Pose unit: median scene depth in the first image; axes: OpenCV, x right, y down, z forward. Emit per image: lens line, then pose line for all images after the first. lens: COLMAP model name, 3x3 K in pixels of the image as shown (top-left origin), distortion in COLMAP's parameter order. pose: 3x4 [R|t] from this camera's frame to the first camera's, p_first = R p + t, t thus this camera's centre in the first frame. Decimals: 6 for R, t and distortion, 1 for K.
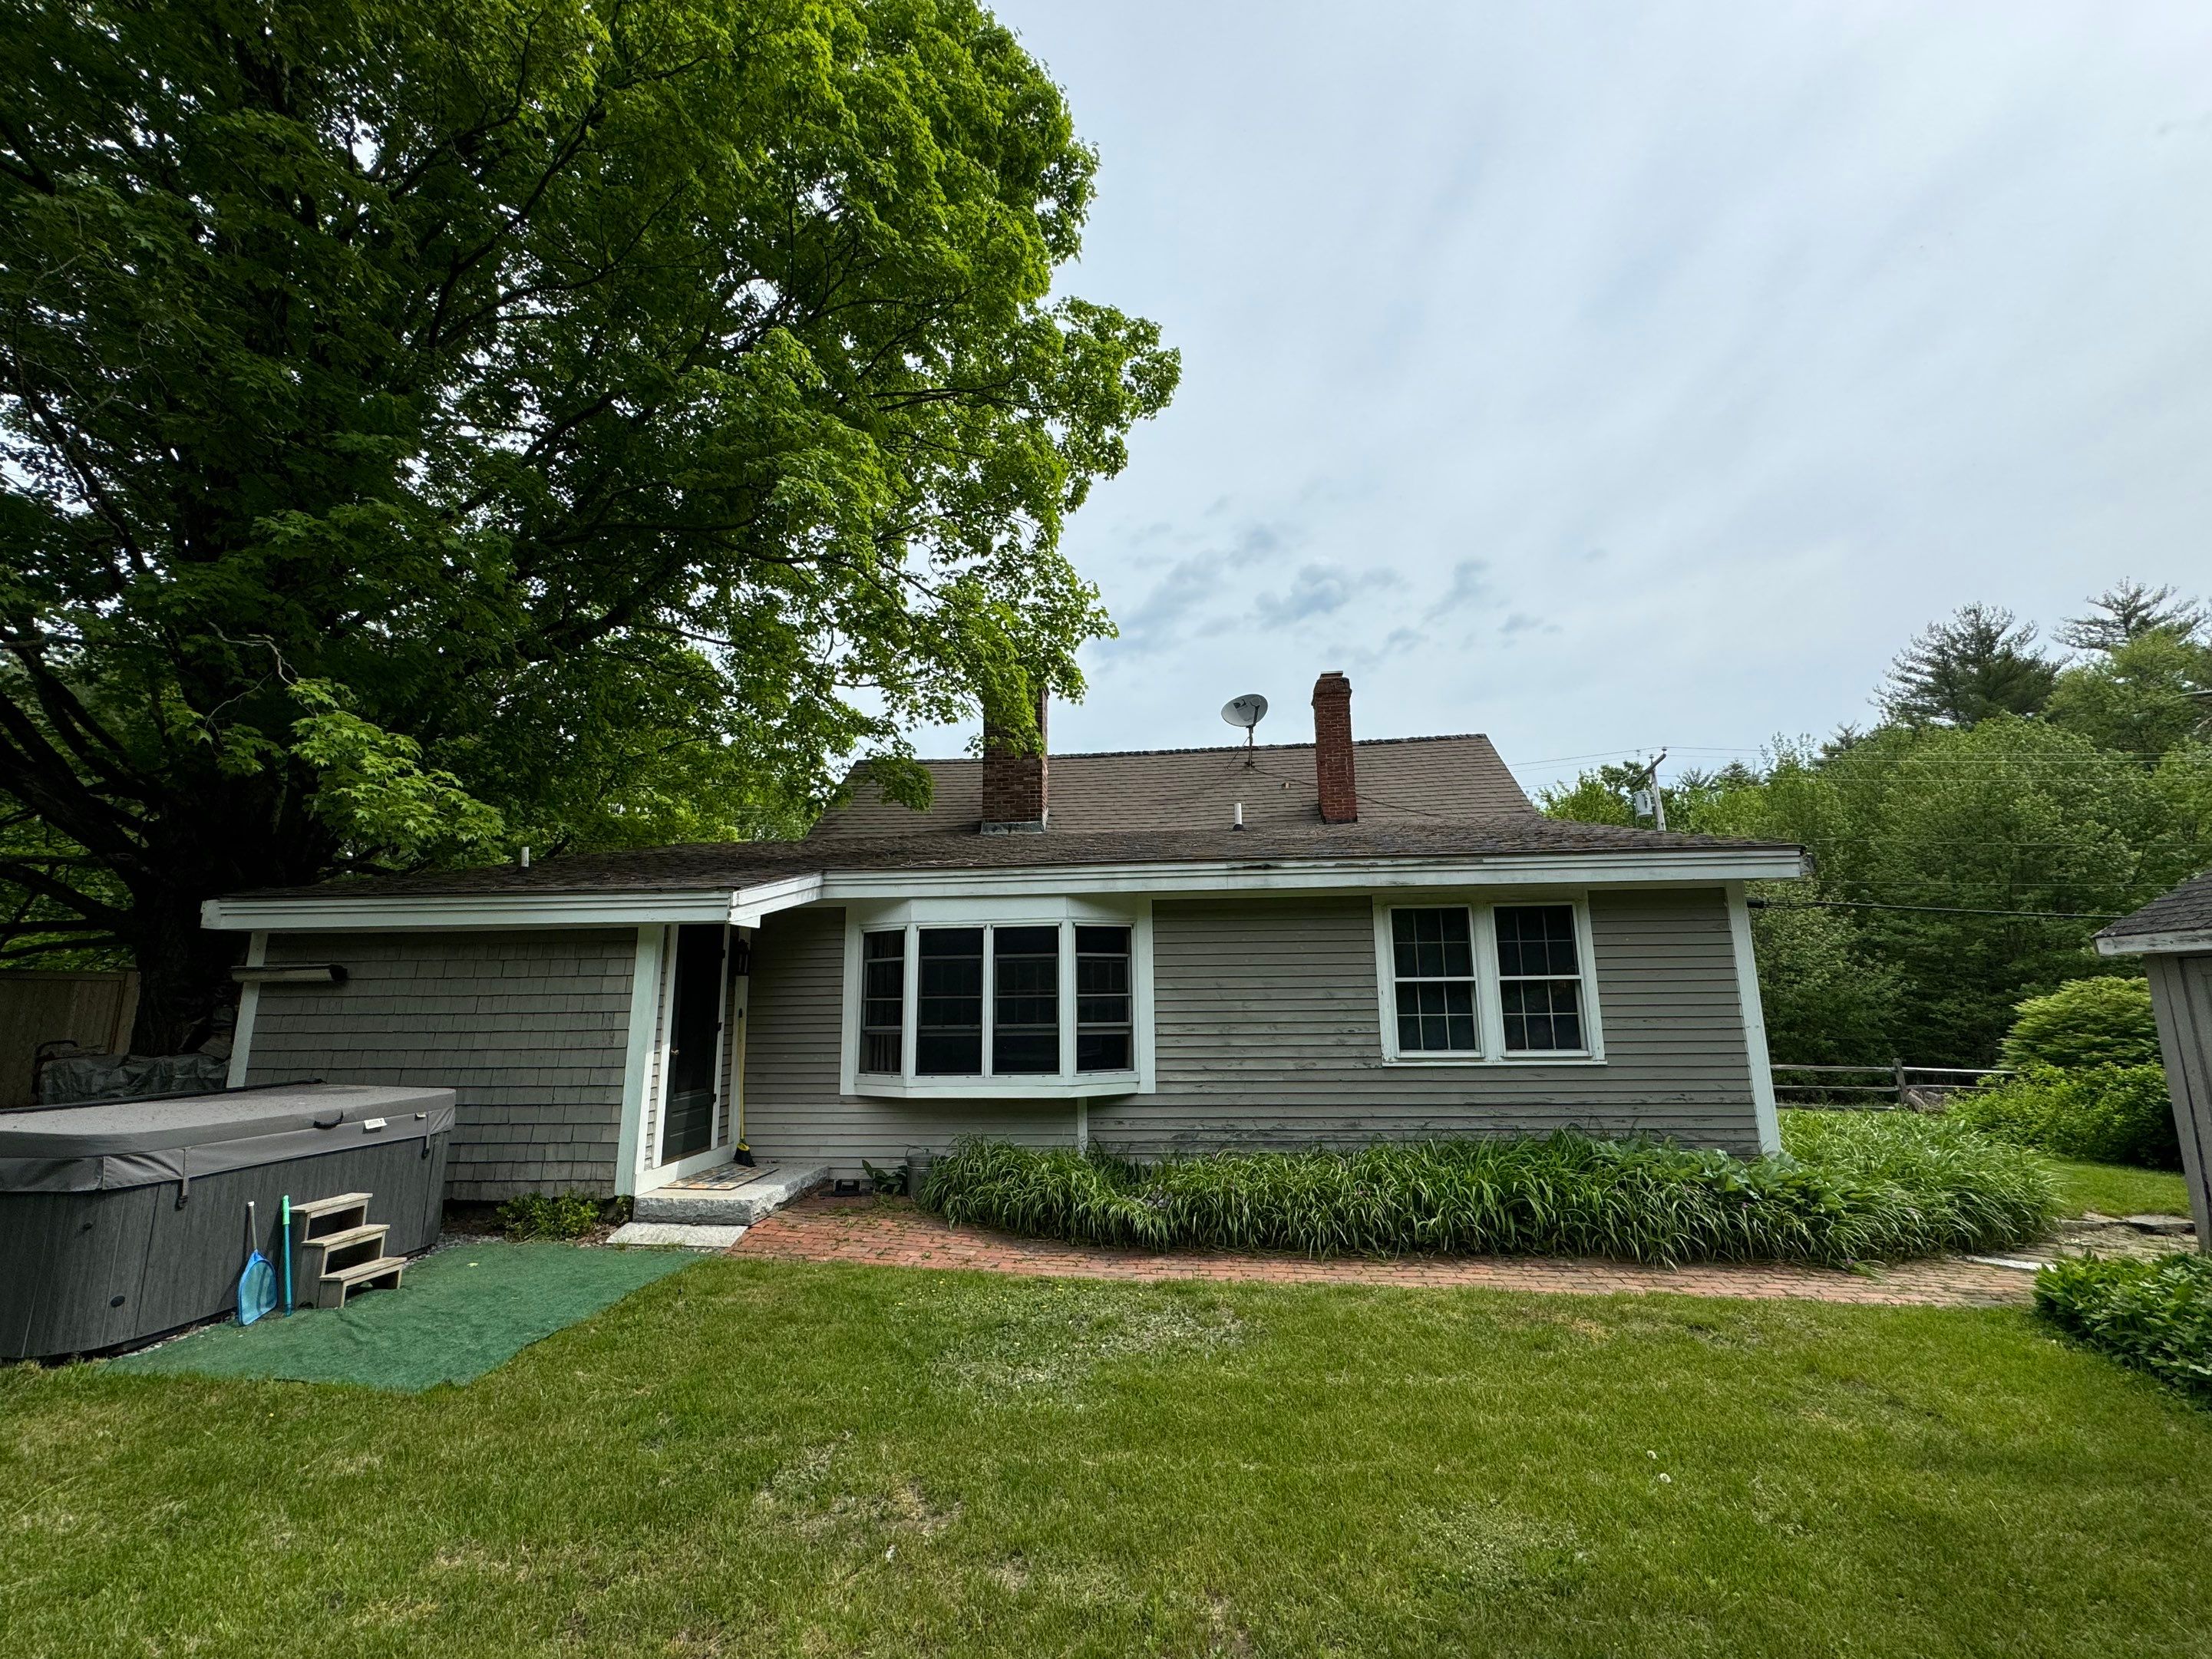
lens RADIAL K [[935.2, 0, 1127.0], [0, 935.2, 839.3], [0, 0, 1]] dist [-0.005304, -0.002013]
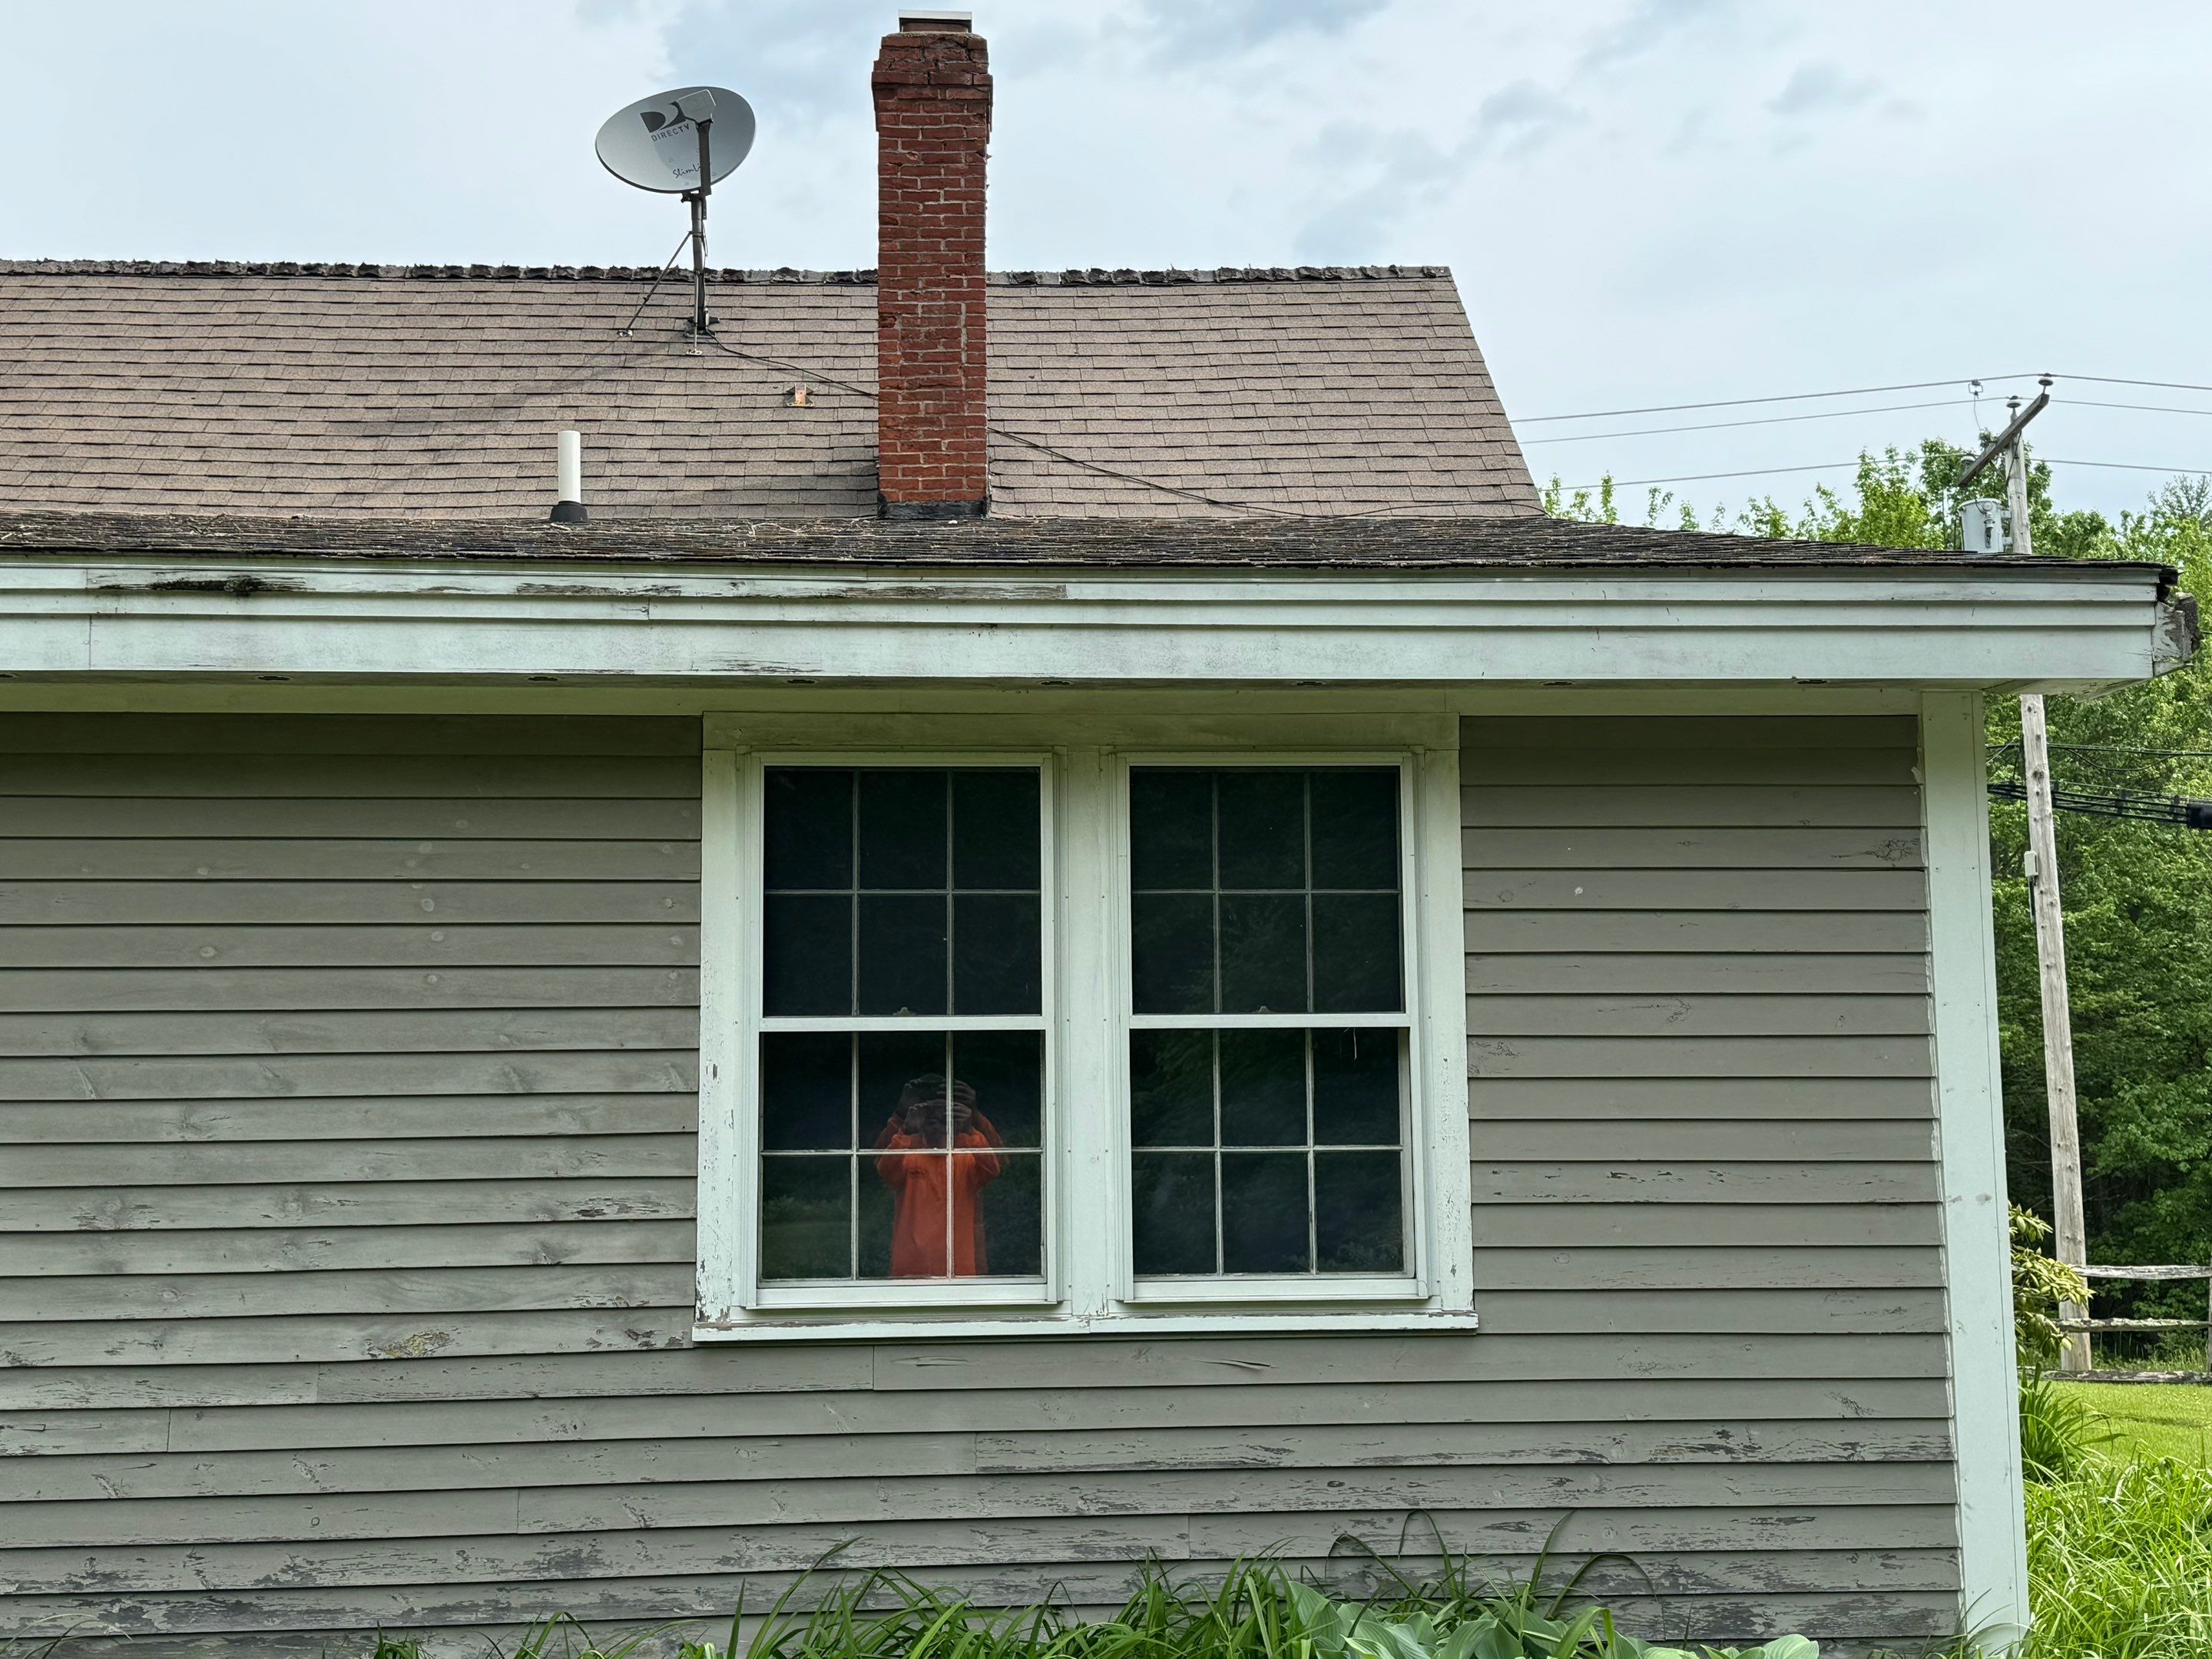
lens RADIAL K [[2648.9, 0, 1107.4], [0, 2648.9, 842.5], [0, 0, 1]] dist [0.089499, 0.000000]
pose [[0.985473, 0.018363, 0.168839, 0.255675], [-0.032169, 0.996323, 0.079404, 0.033222], [-0.166760, -0.083682, 0.982440, 0.230622]]
